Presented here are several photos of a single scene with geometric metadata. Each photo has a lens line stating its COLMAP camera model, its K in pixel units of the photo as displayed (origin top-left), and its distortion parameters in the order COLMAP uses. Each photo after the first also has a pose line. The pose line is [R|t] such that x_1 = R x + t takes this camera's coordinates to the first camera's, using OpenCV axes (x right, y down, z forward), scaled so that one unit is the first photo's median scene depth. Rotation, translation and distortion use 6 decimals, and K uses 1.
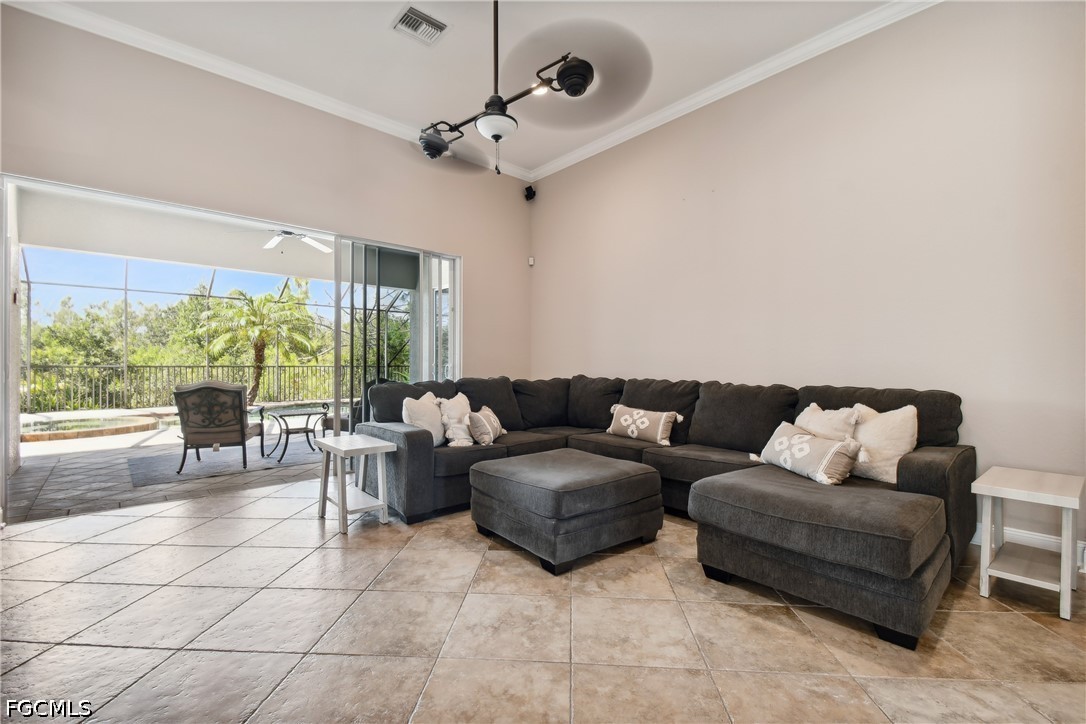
lens RADIAL K [[477.6, 0, 548.1], [0, 477.6, 361.4], [0, 0, 1]] dist [0.045641, -0.022774]
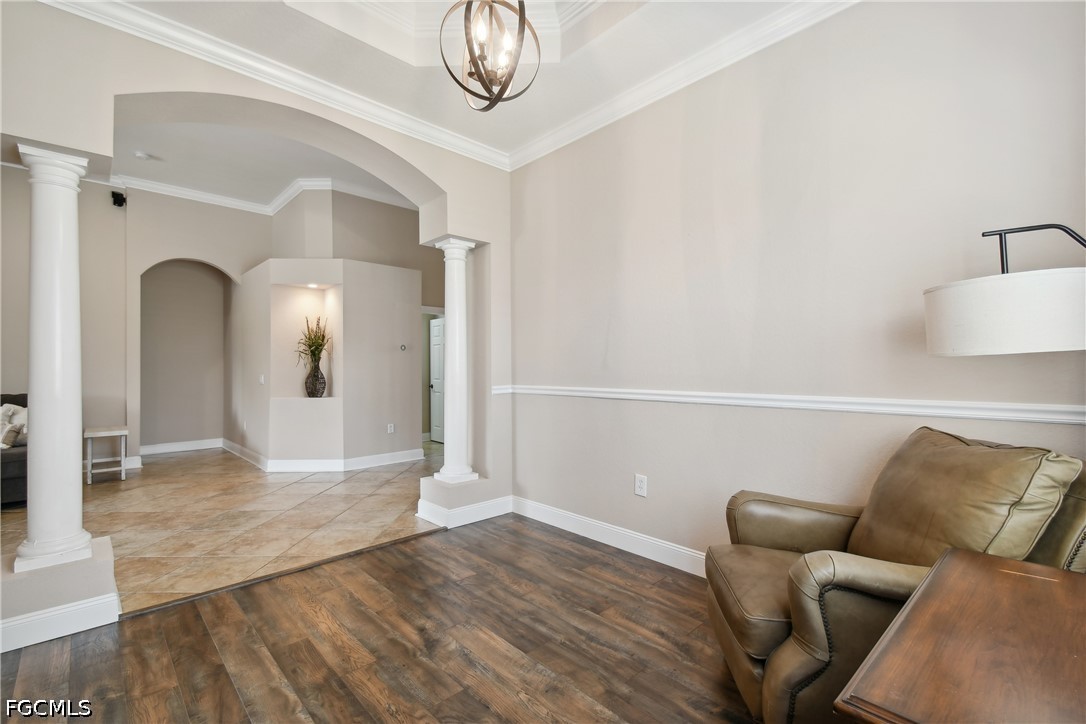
lens RADIAL K [[477.6, 0, 542.5], [0, 477.6, 365.1], [0, 0, 1]] dist [0.045641, -0.022774]
pose [[-0.028129, -0.000341, 0.999604, -0.715387], [0.002936, 0.999996, 0.000424, -0.026565], [-0.999600, 0.002947, -0.028128, -0.516075]]
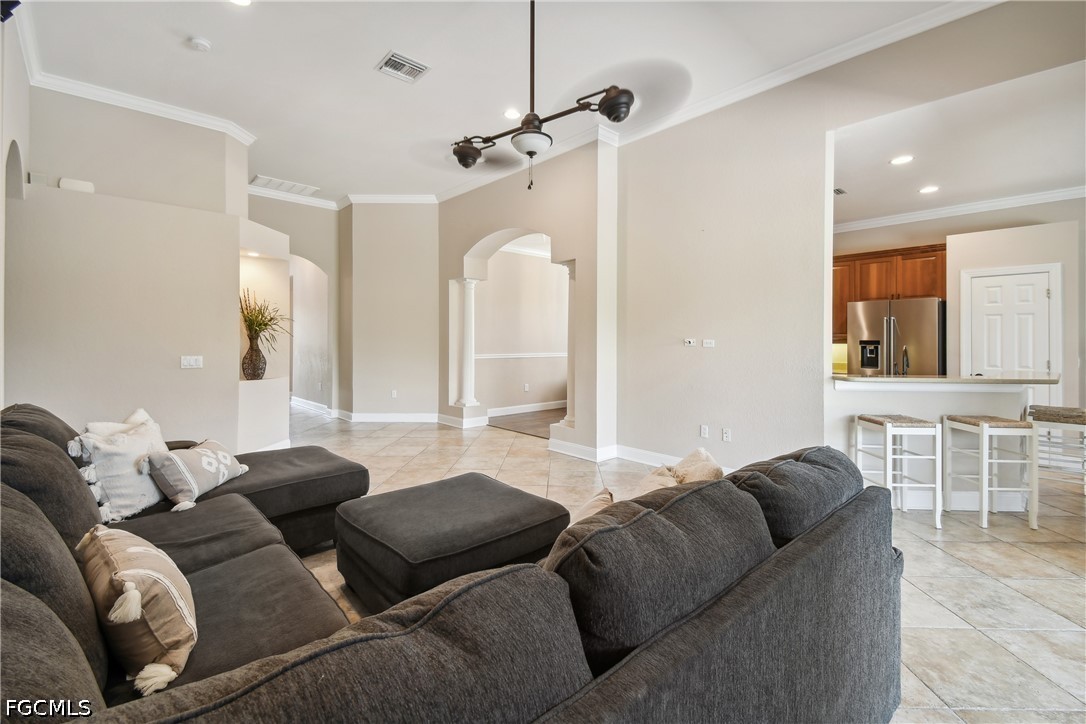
lens RADIAL K [[477.6, 0, 548.5], [0, 477.6, 344.7], [0, 0, 1]] dist [0.045641, -0.022774]
pose [[-0.999690, -0.008866, -0.023247, -0.074558], [-0.008919, 0.999958, 0.002177, -0.035283], [0.023227, 0.002384, -0.999727, 1.253072]]
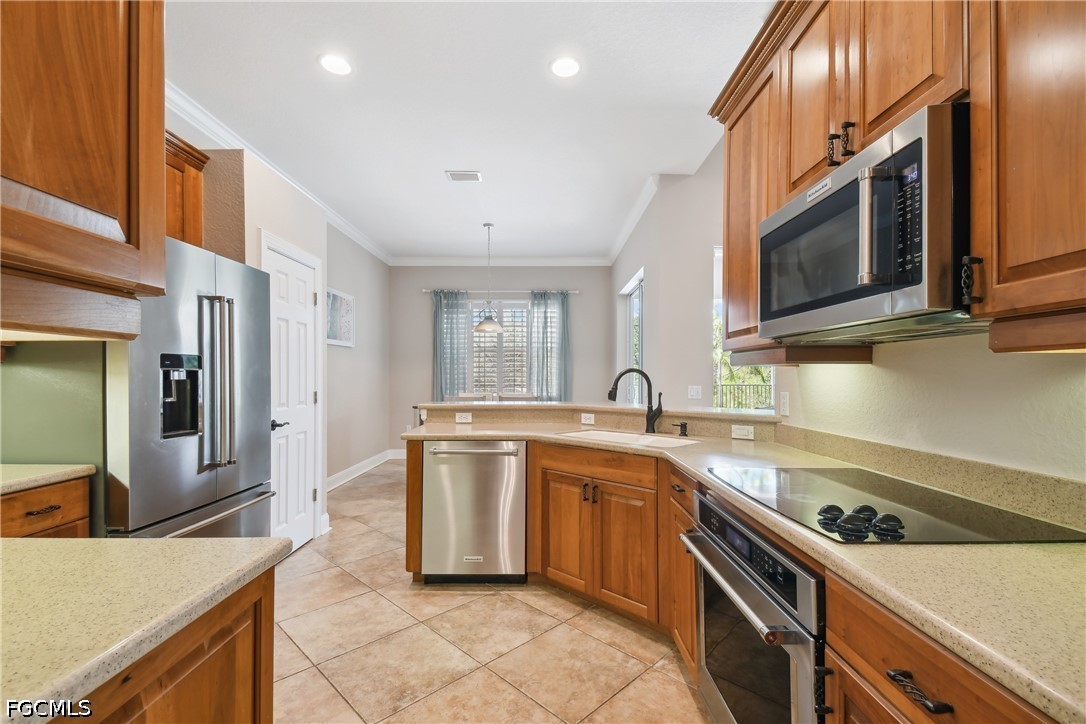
lens RADIAL K [[477.6, 0, 543.4], [0, 477.6, 376.5], [0, 0, 1]] dist [0.045641, -0.022774]
pose [[0.745007, -0.006087, -0.667029, -0.432123], [0.005576, 0.999980, -0.002898, -0.028402], [0.667034, -0.001560, 0.745026, -0.191192]]
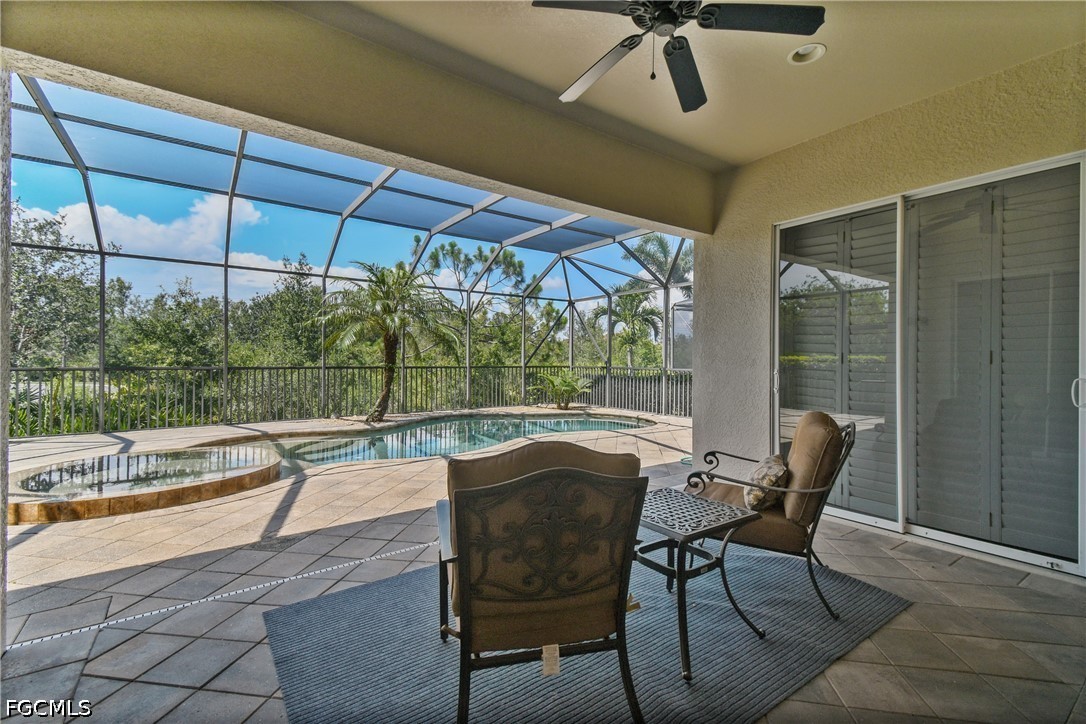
lens RADIAL K [[477.6, 0, 555.2], [0, 477.6, 359.7], [0, 0, 1]] dist [0.045641, -0.022774]
pose [[0.995169, 0.004129, -0.098087, -0.757147], [-0.004086, 0.999991, 0.000638, -0.013926], [0.098089, -0.000234, 0.995178, 0.807588]]
